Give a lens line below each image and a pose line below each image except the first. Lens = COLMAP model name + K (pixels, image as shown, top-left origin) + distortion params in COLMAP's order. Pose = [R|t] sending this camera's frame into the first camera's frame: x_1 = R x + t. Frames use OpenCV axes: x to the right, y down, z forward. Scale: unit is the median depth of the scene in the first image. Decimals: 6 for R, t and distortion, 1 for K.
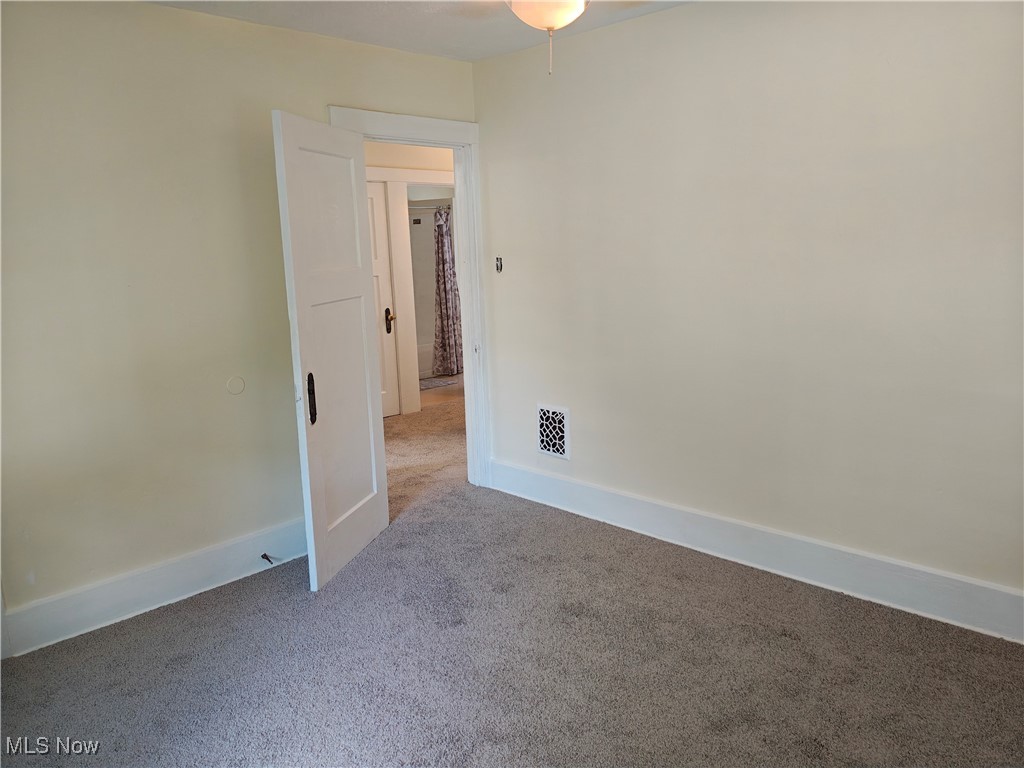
lens RADIAL K [[757.4, 0, 504.1], [0, 757.4, 388.8], [0, 0, 1]] dist [0.046783, -0.001171]
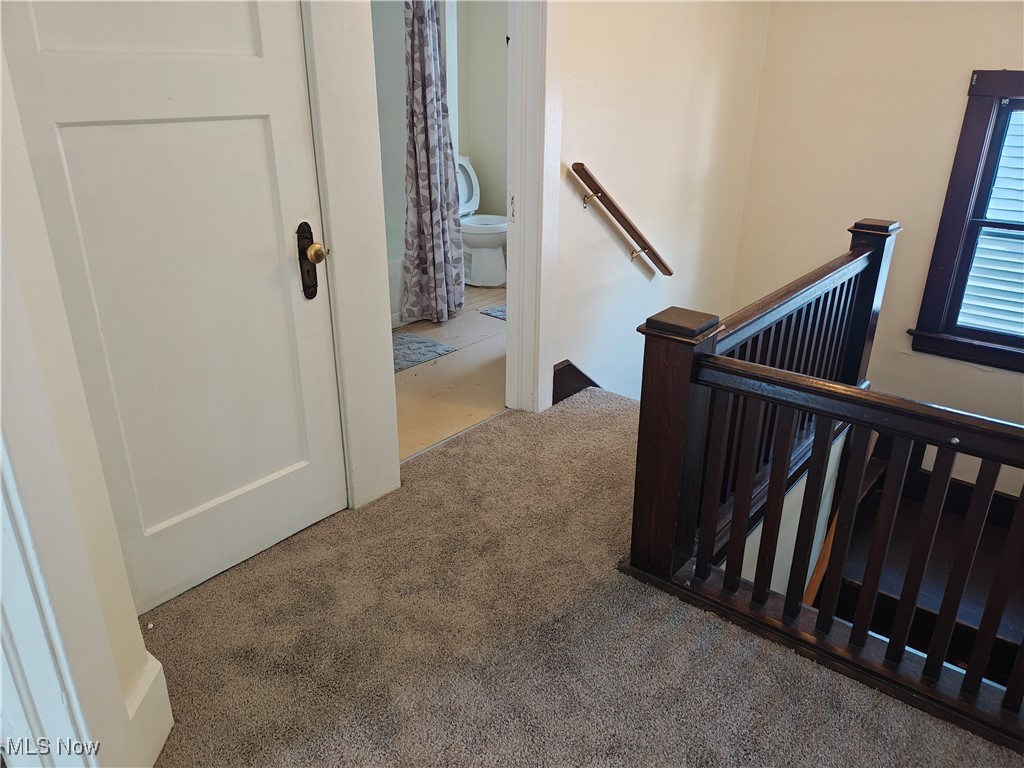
lens RADIAL K [[757.4, 0, 504.1], [0, 757.4, 388.8], [0, 0, 1]] dist [0.046783, -0.001171]
pose [[0.995005, 0.003224, 0.099772, -0.077026], [-0.023740, 0.978446, 0.205135, -0.081163], [-0.096960, -0.206479, 0.973635, 0.504702]]
